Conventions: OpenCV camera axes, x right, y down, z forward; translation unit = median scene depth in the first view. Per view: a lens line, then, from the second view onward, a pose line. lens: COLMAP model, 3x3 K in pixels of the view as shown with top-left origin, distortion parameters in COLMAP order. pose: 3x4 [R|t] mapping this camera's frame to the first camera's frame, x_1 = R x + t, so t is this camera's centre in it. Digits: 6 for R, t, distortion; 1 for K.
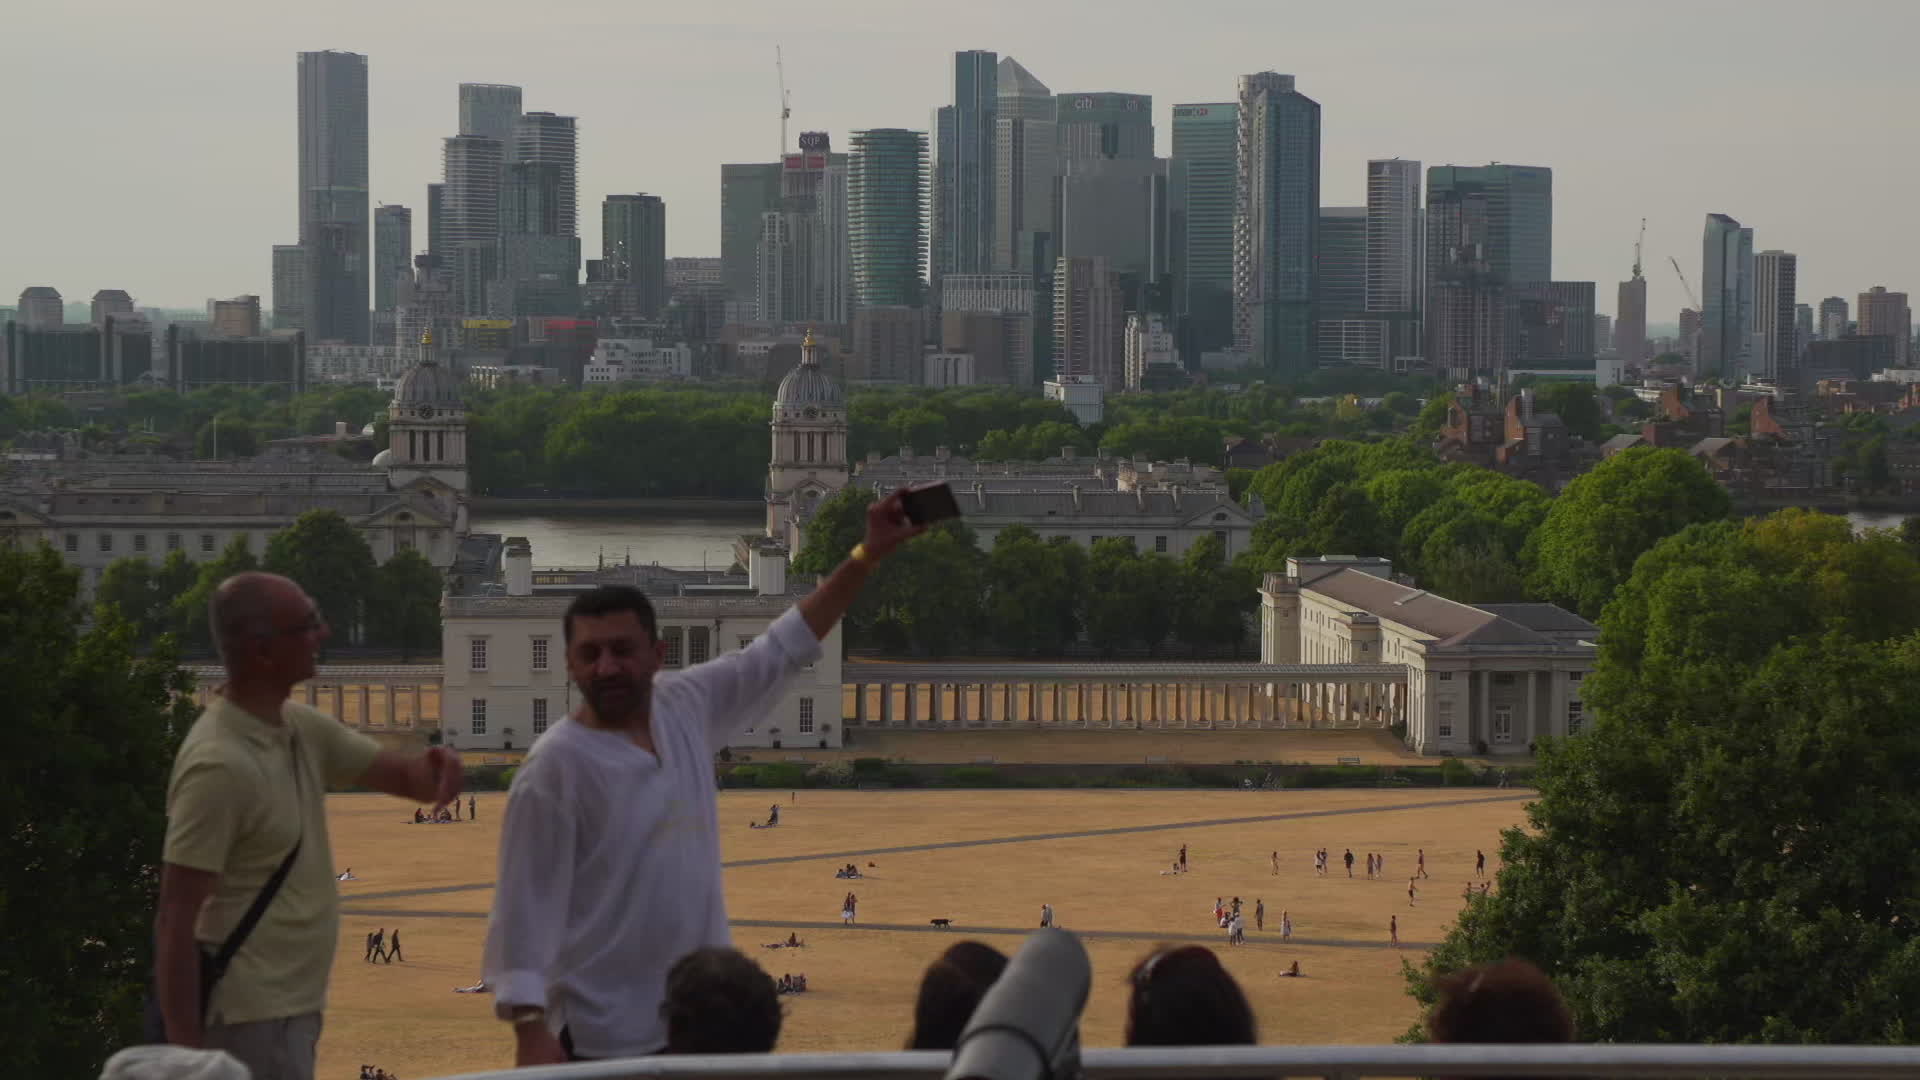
lens RADIAL K [[4676.8, 0, 960.0], [0, 4676.8, 540.0], [0, 0, 1]] dist [0.240007, 0.124729]
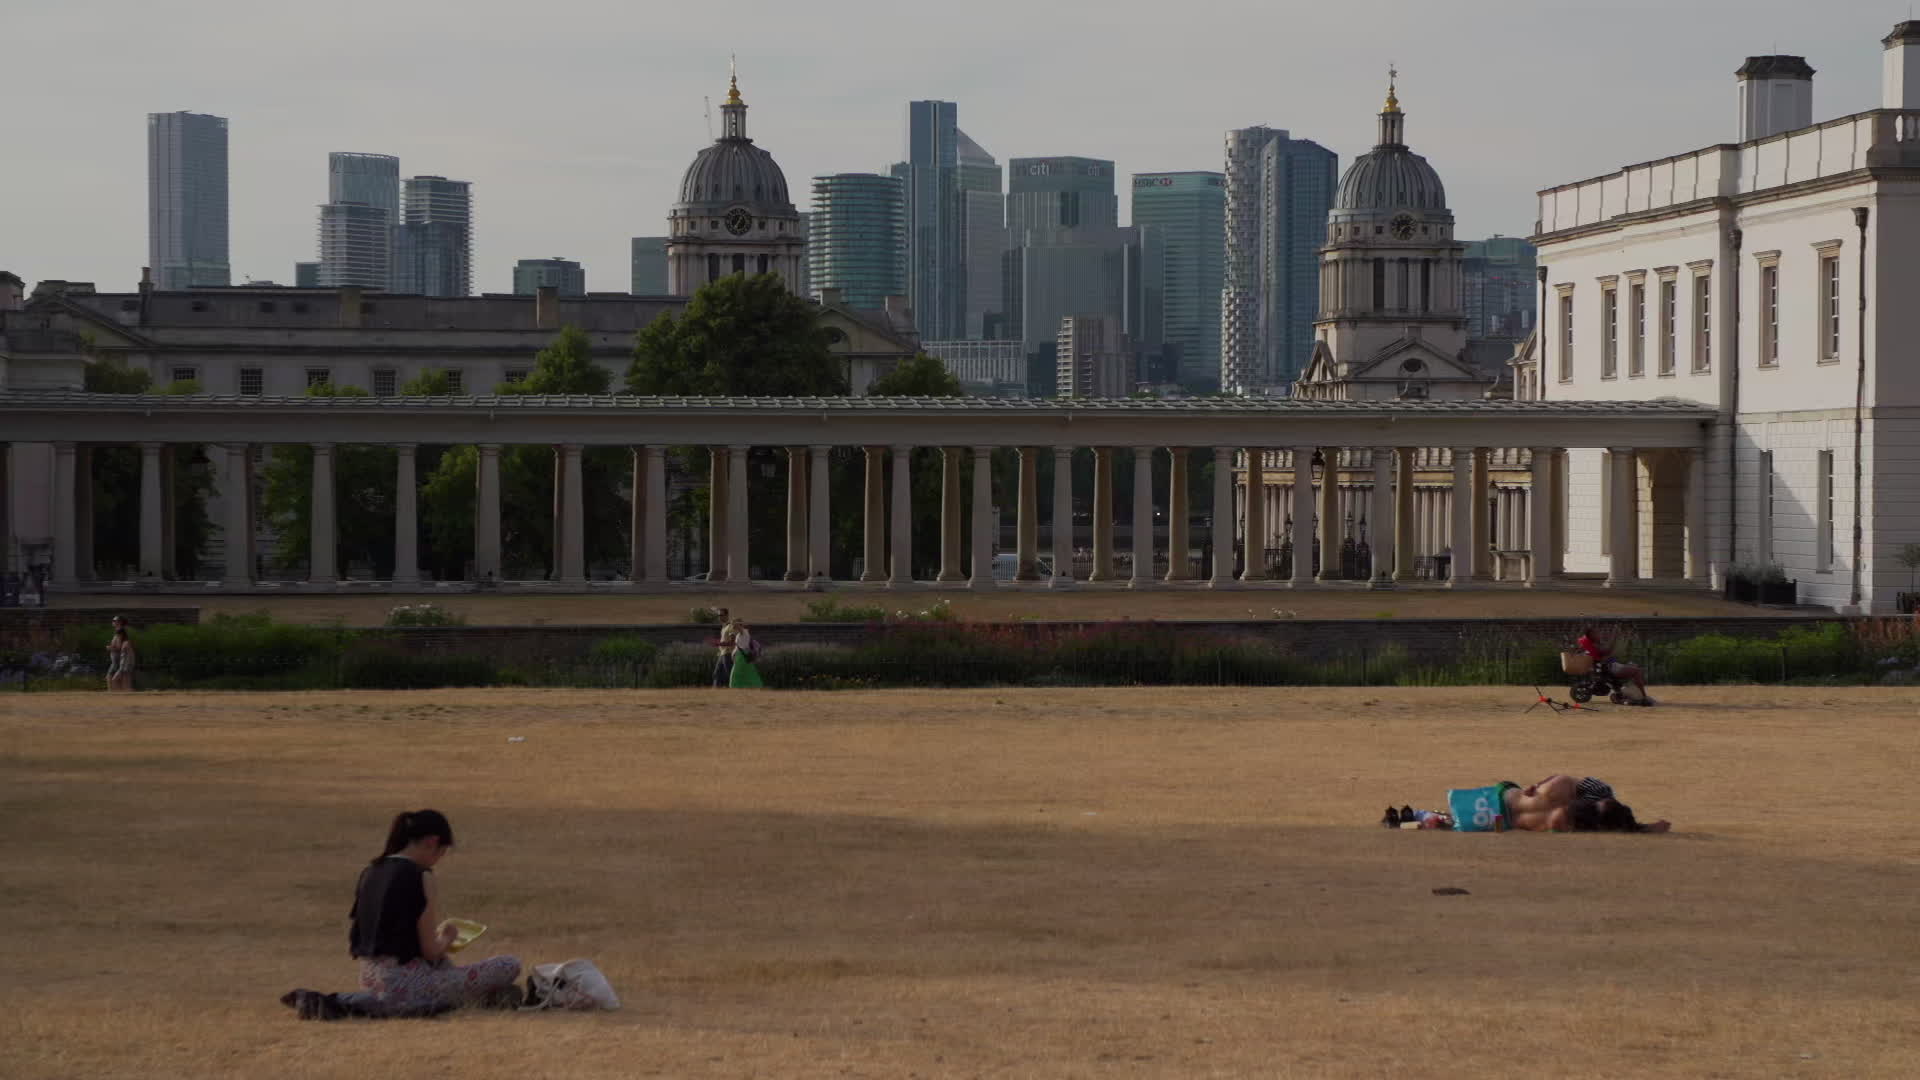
lens RADIAL K [[4676.8, 0, 960.0], [0, 4676.8, 540.0], [0, 0, 1]] dist [0.240007, 0.124729]
pose [[0.998977, -0.002750, 0.045146, -0.032785], [0.004305, 0.999399, -0.034392, 0.008990], [-0.045024, 0.034551, 0.998388, 0.126039]]
